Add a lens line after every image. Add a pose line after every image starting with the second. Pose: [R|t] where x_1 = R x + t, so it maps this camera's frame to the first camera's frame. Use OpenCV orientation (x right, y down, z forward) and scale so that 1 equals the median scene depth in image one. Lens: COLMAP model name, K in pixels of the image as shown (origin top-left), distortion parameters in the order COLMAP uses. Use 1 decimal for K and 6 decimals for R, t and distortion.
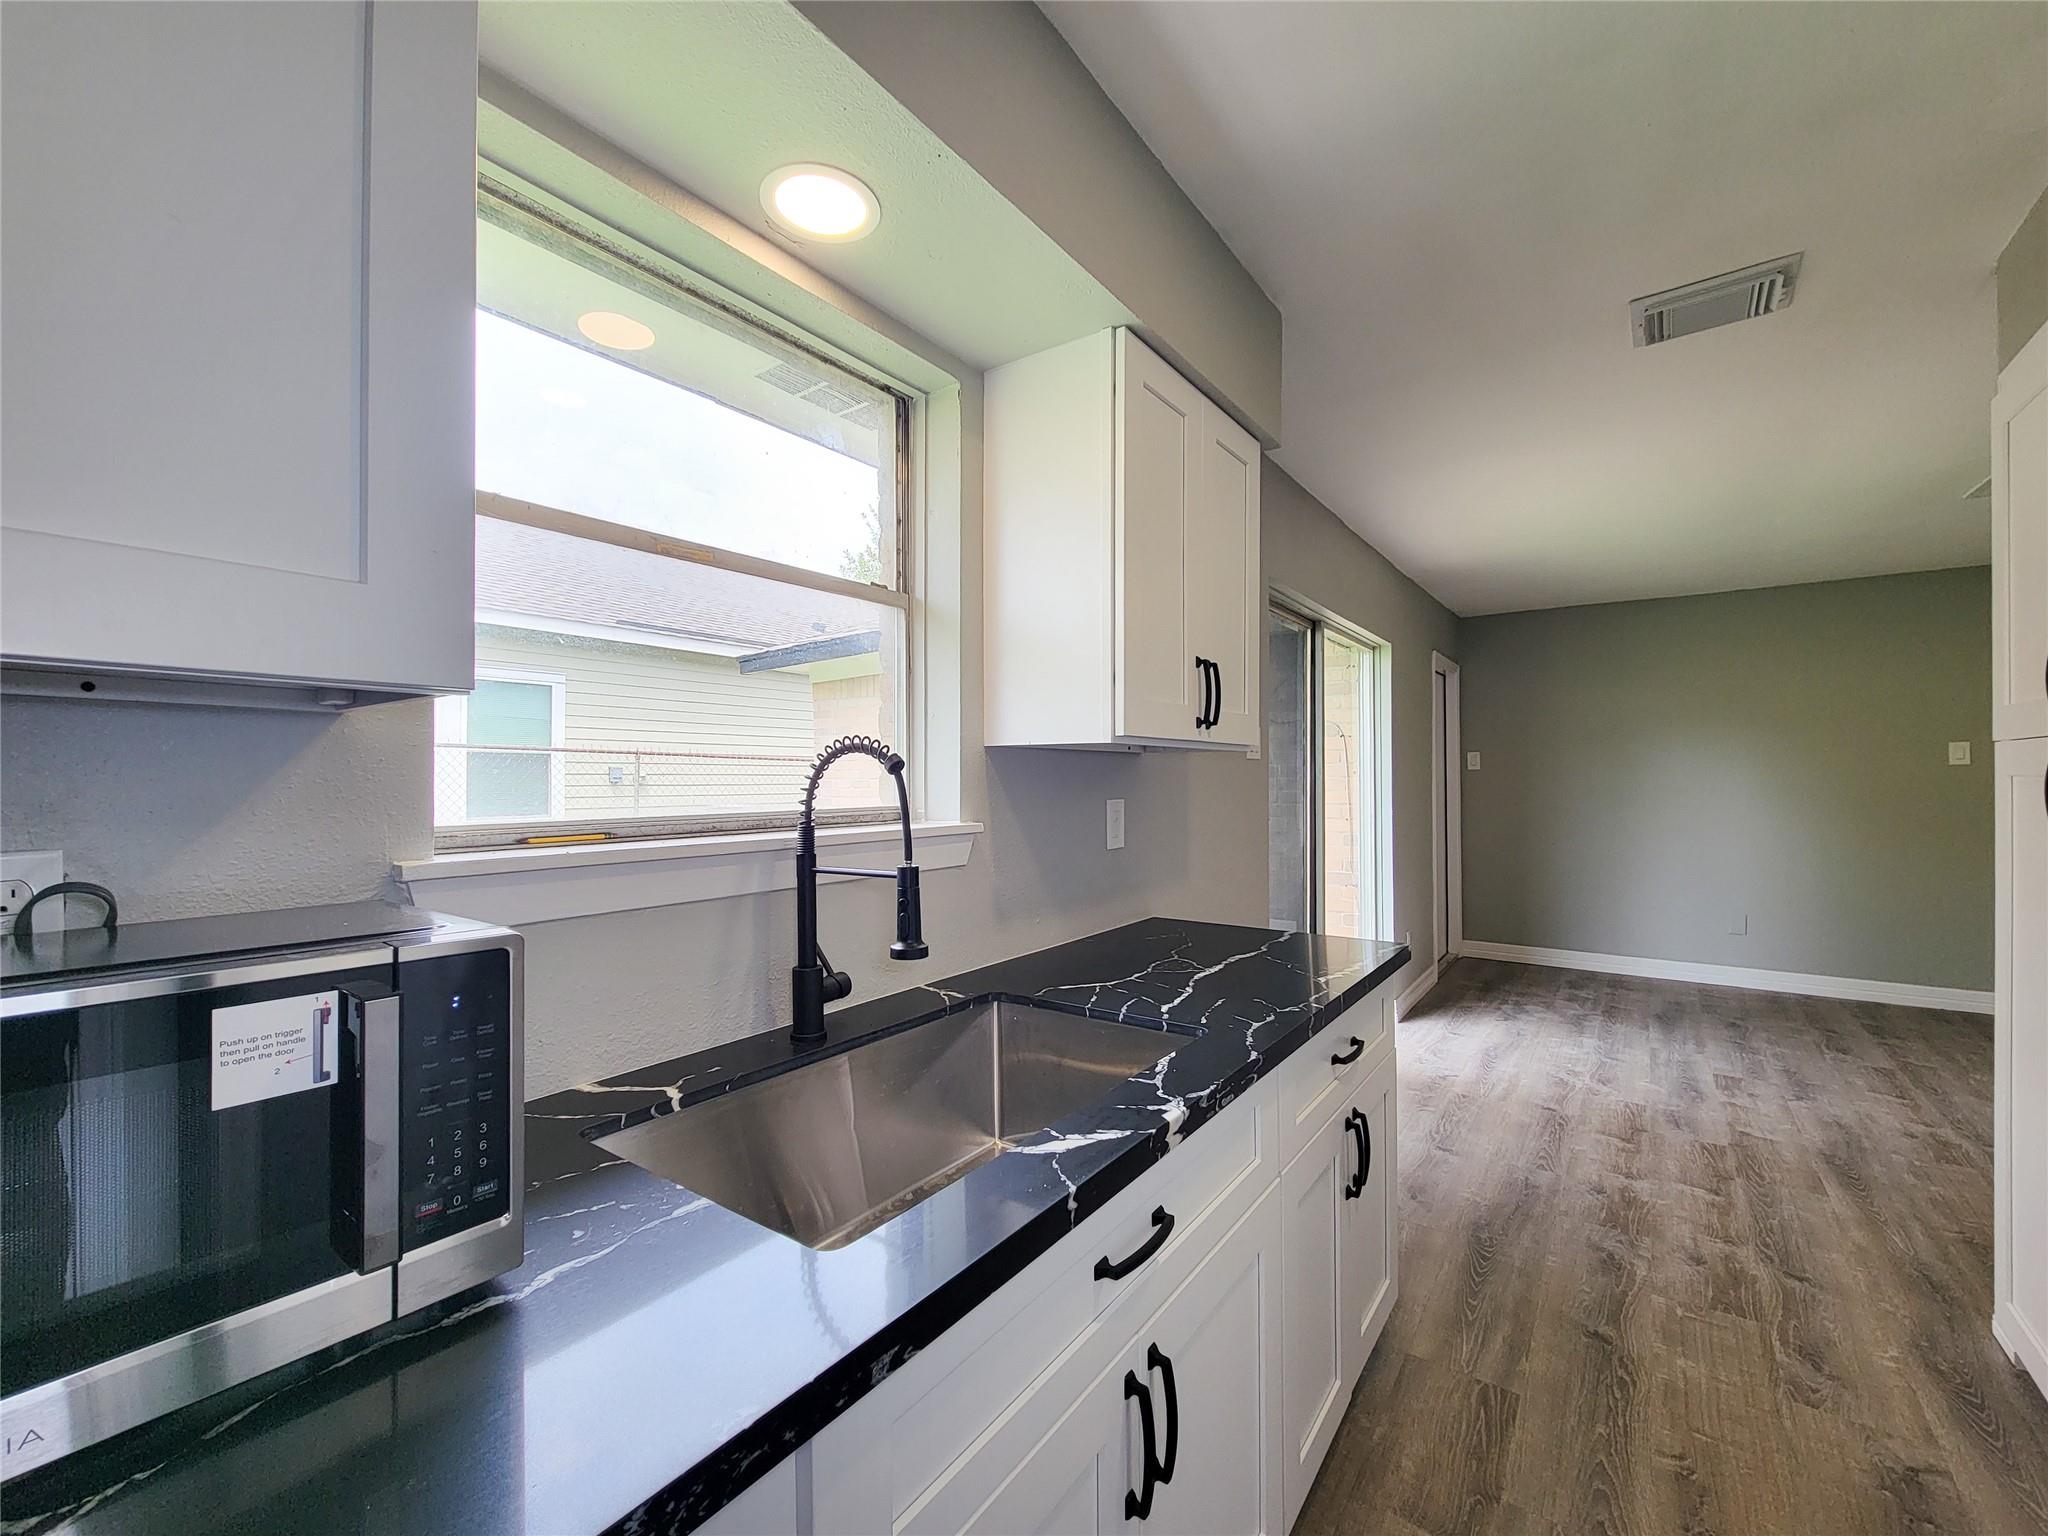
lens RADIAL K [[856.2, 0, 1045.6], [0, 856.2, 769.9], [0, 0, 1]] dist [0.003962, -0.000592]
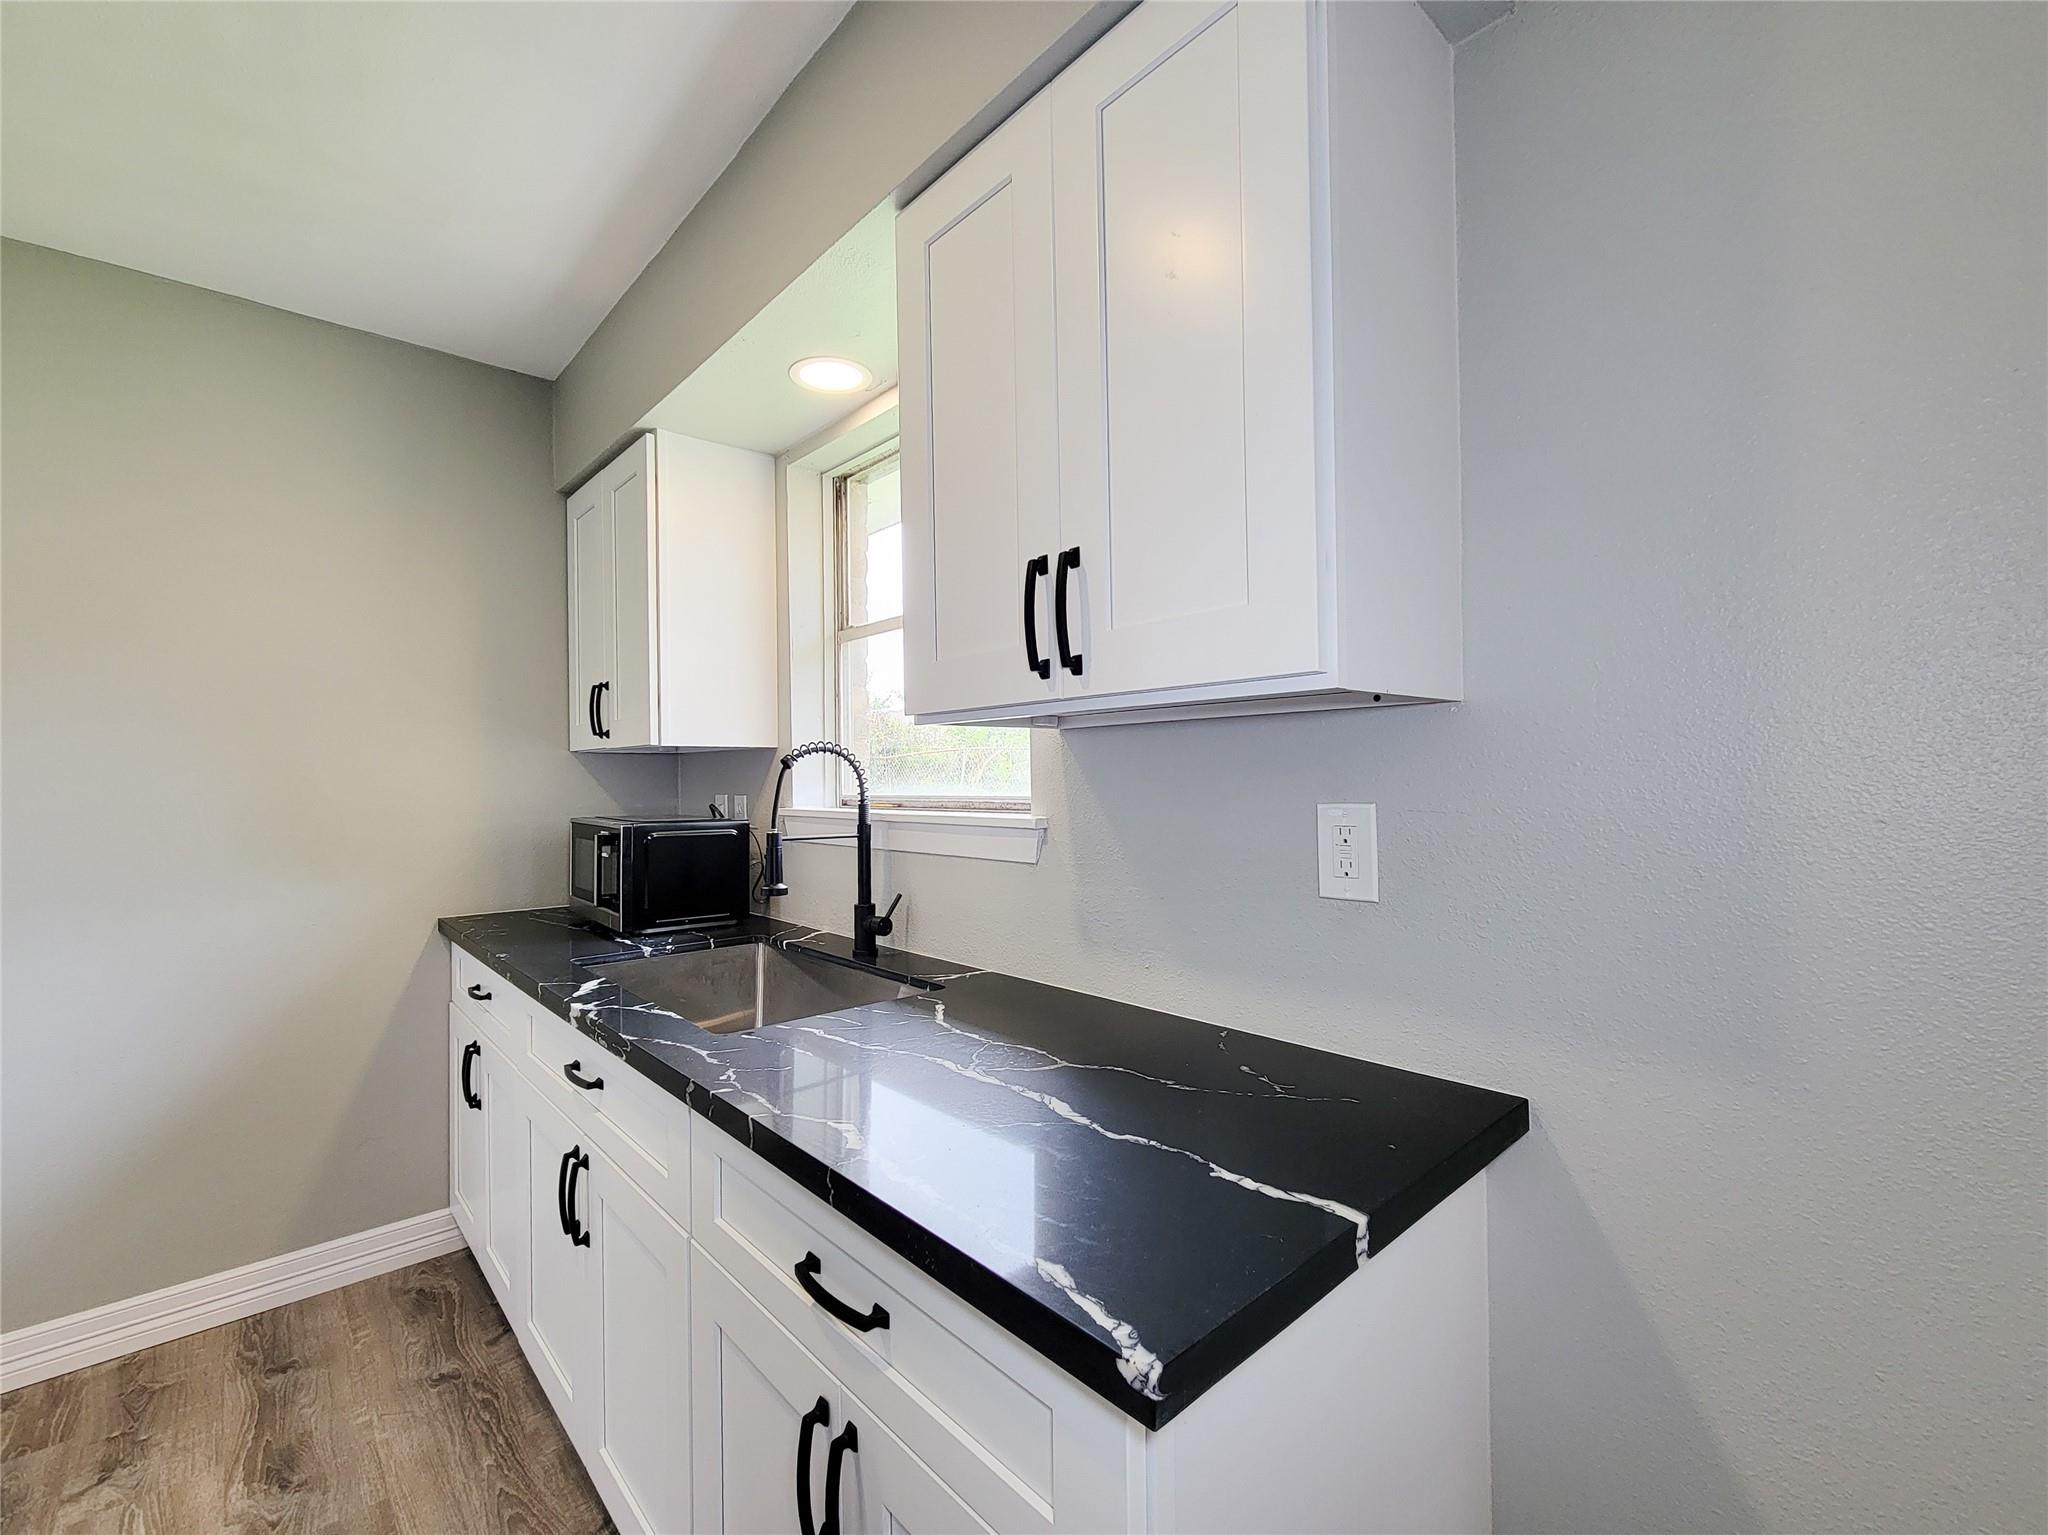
lens RADIAL K [[856.2, 0, 1041.3], [0, 856.2, 782.4], [0, 0, 1]] dist [0.003962, -0.000592]
pose [[-0.208982, 0.012045, -0.977845, 0.657381], [0.022196, 0.999725, 0.007570, 0.014382], [0.977668, -0.020123, -0.209192, 0.978234]]
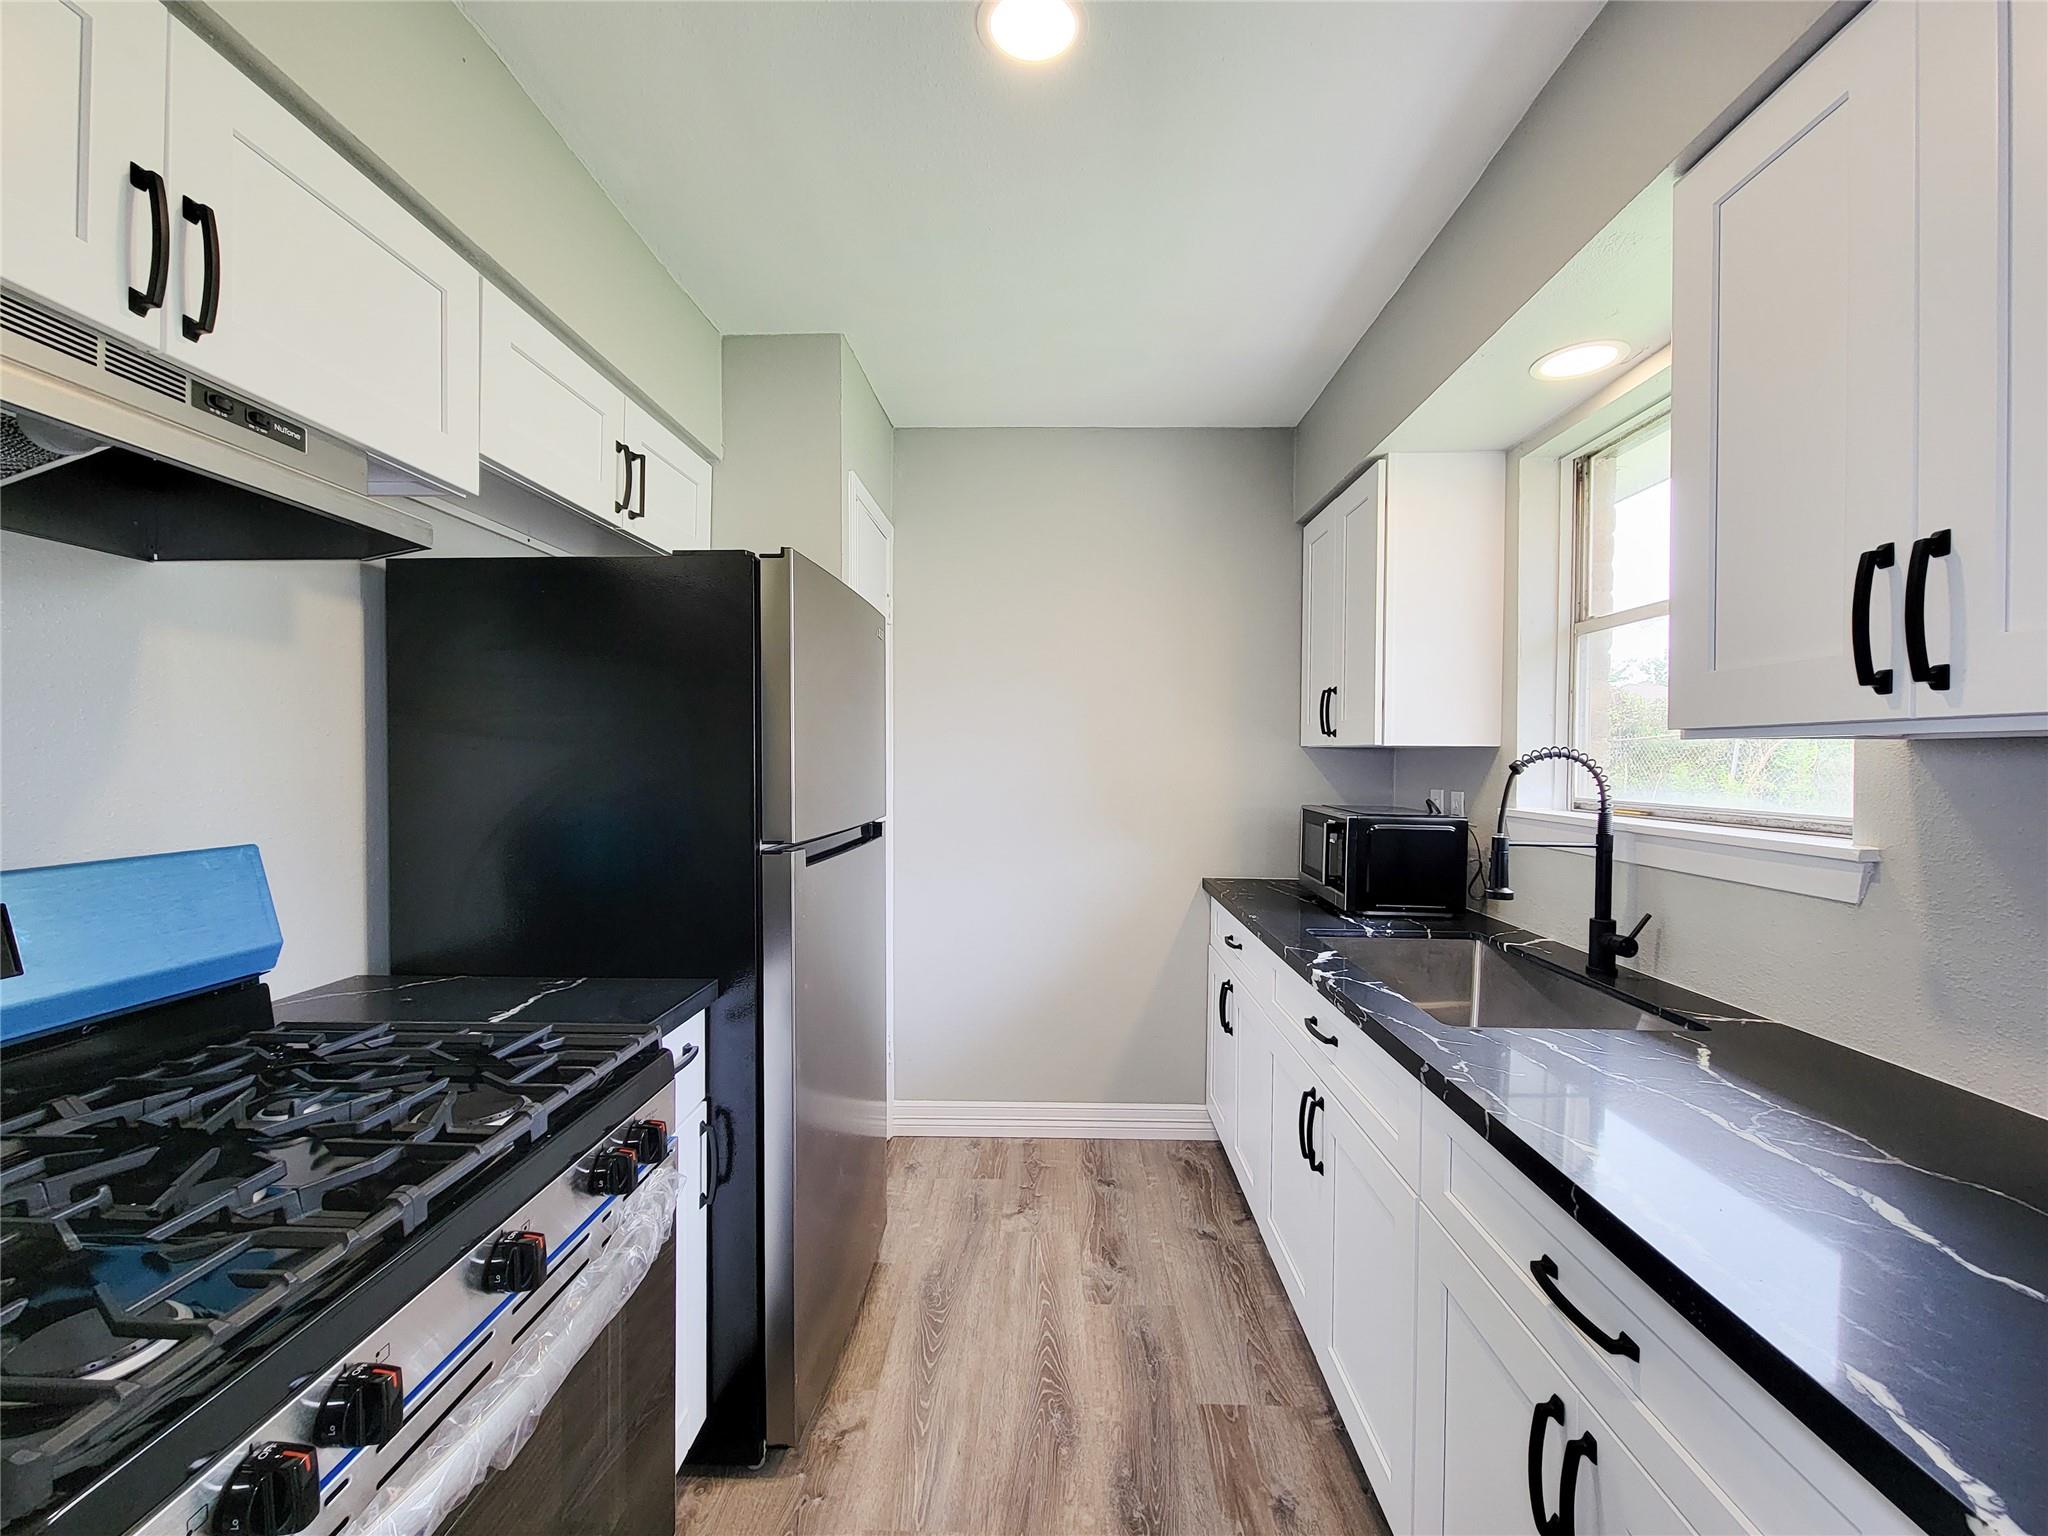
lens RADIAL K [[856.2, 0, 1038.9], [0, 856.2, 772.5], [0, 0, 1]] dist [0.003962, -0.000592]
pose [[-0.830689, 0.012228, -0.556603, 0.739022], [0.004659, 0.999876, 0.015013, -0.013147], [0.556718, 0.009878, -0.830643, 0.995260]]
